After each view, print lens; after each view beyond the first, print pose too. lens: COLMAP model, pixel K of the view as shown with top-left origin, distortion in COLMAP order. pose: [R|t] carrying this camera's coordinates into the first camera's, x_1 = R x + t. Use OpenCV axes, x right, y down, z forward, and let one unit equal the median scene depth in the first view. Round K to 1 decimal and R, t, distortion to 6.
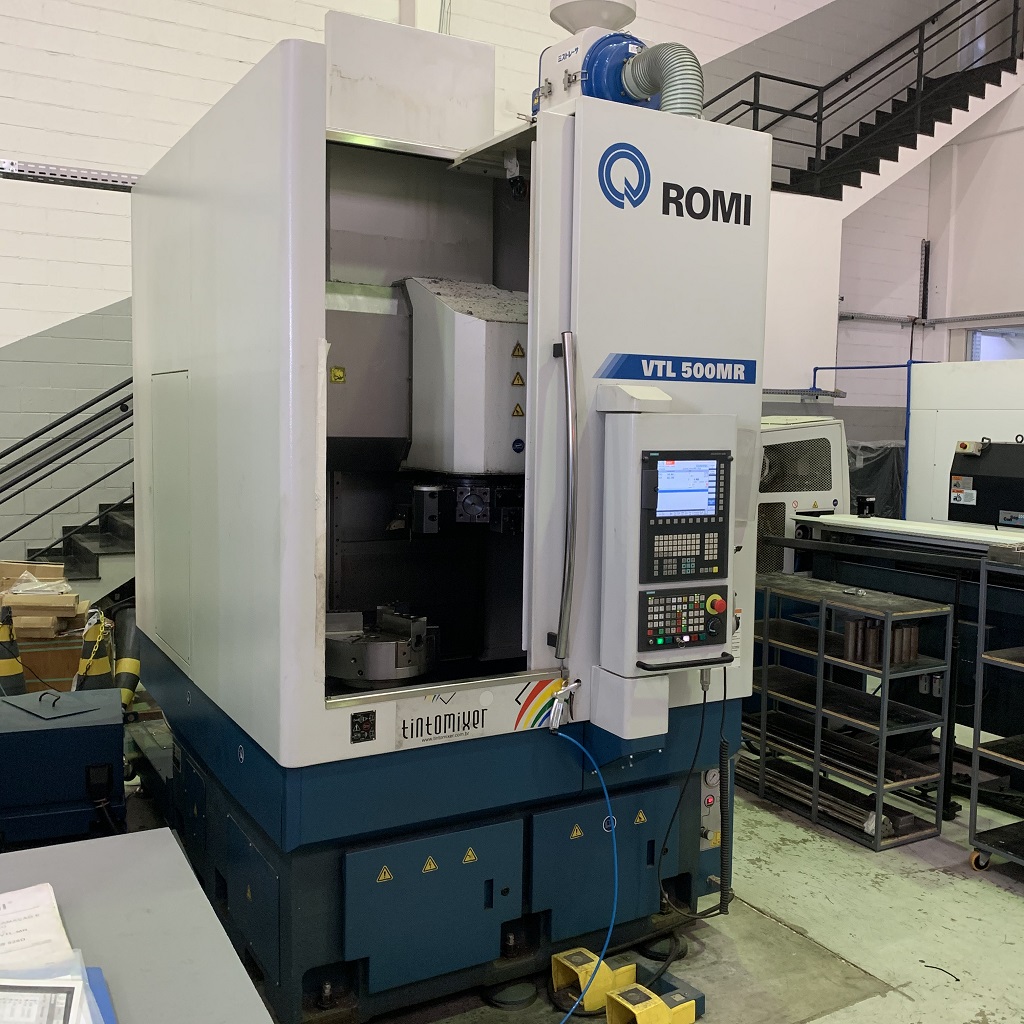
lens RADIAL K [[1046.2, 0, 514.5], [0, 1046.2, 507.6], [0, 0, 1]] dist [0.102831, -0.162917]
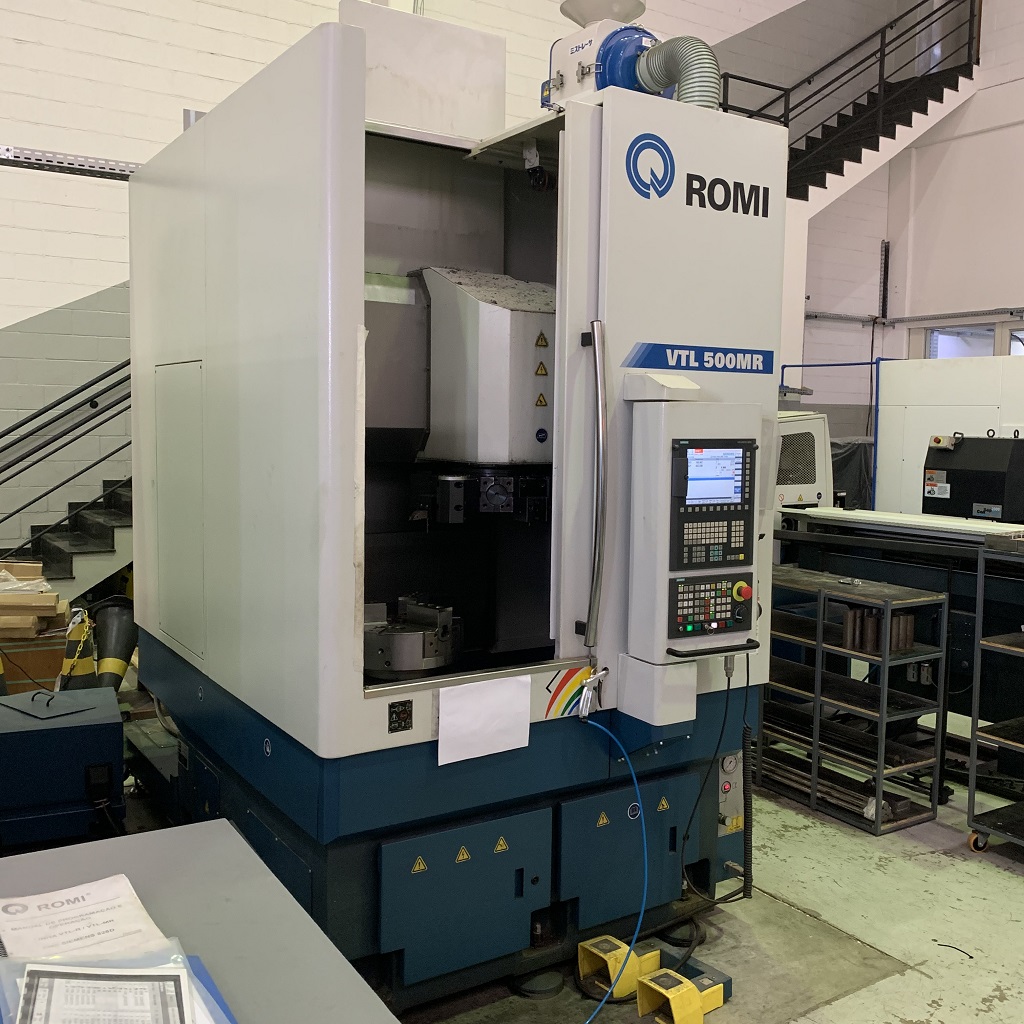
lens RADIAL K [[1047.7, 0, 519.9], [0, 1047.7, 505.8], [0, 0, 1]] dist [0.099721, -0.163938]
pose [[0.998618, -0.005365, 0.052276, -0.073177], [0.005475, 0.999983, -0.001965, 0.010544], [-0.052264, 0.002249, 0.998631, 0.000346]]
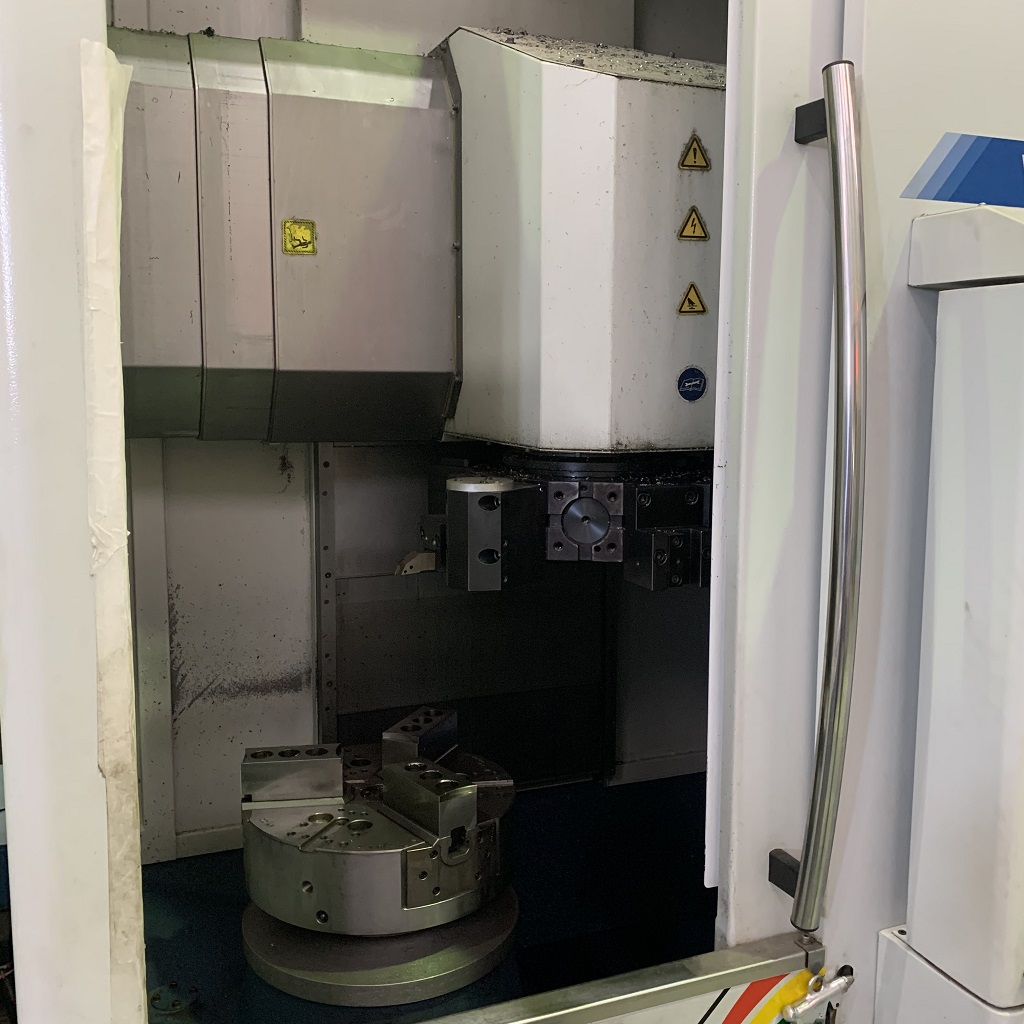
lens RADIAL K [[1048.2, 0, 509.8], [0, 1048.2, 503.0], [0, 0, 1]] dist [0.113243, -0.216525]
pose [[0.990632, 0.003605, -0.136510, -0.011684], [0.001907, 0.999189, 0.040221, -0.029336], [0.136544, -0.040104, 0.989822, 0.589274]]
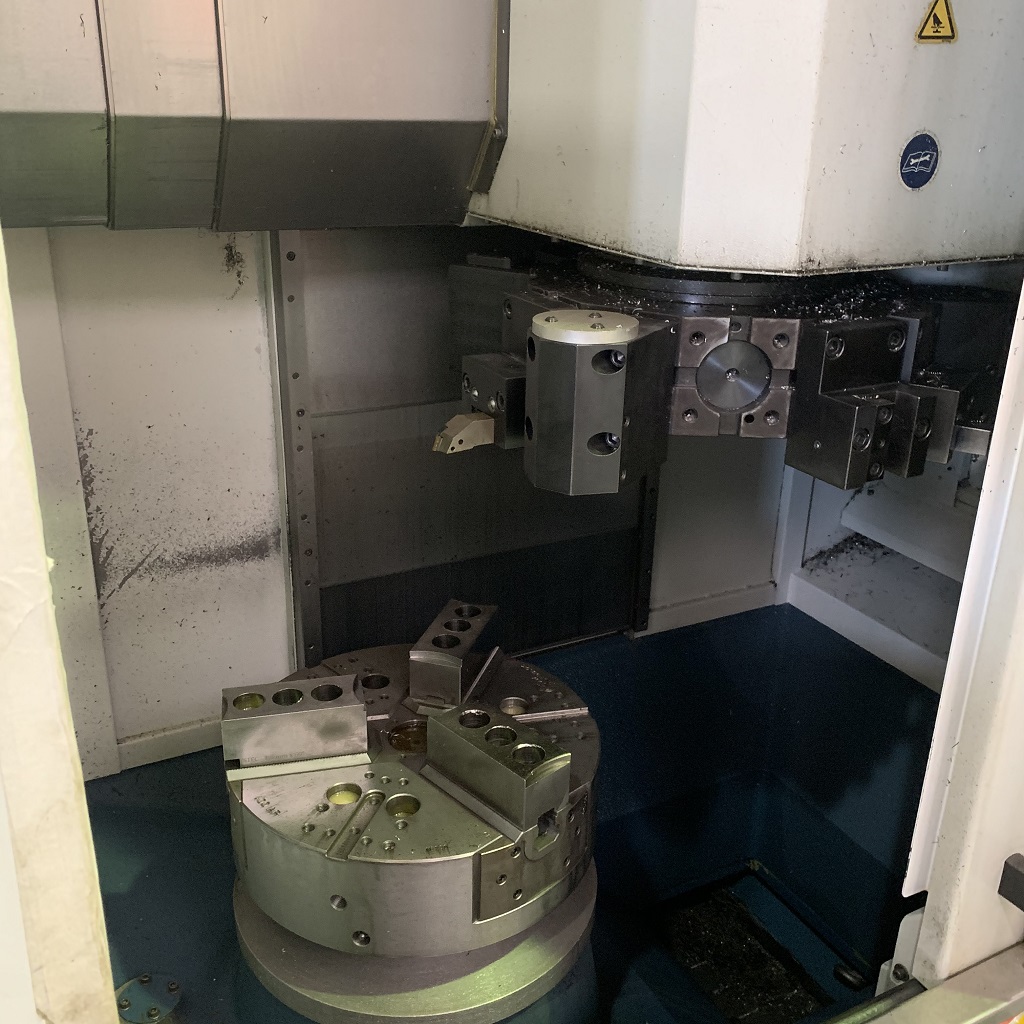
lens RADIAL K [[1048.2, 0, 509.8], [0, 1048.2, 503.0], [0, 0, 1]] dist [0.113243, -0.216525]
pose [[0.999272, 0.016888, -0.034214, -0.094830], [-0.006291, 0.957360, 0.288828, -0.055444], [0.037633, -0.288403, 0.956769, 0.743106]]
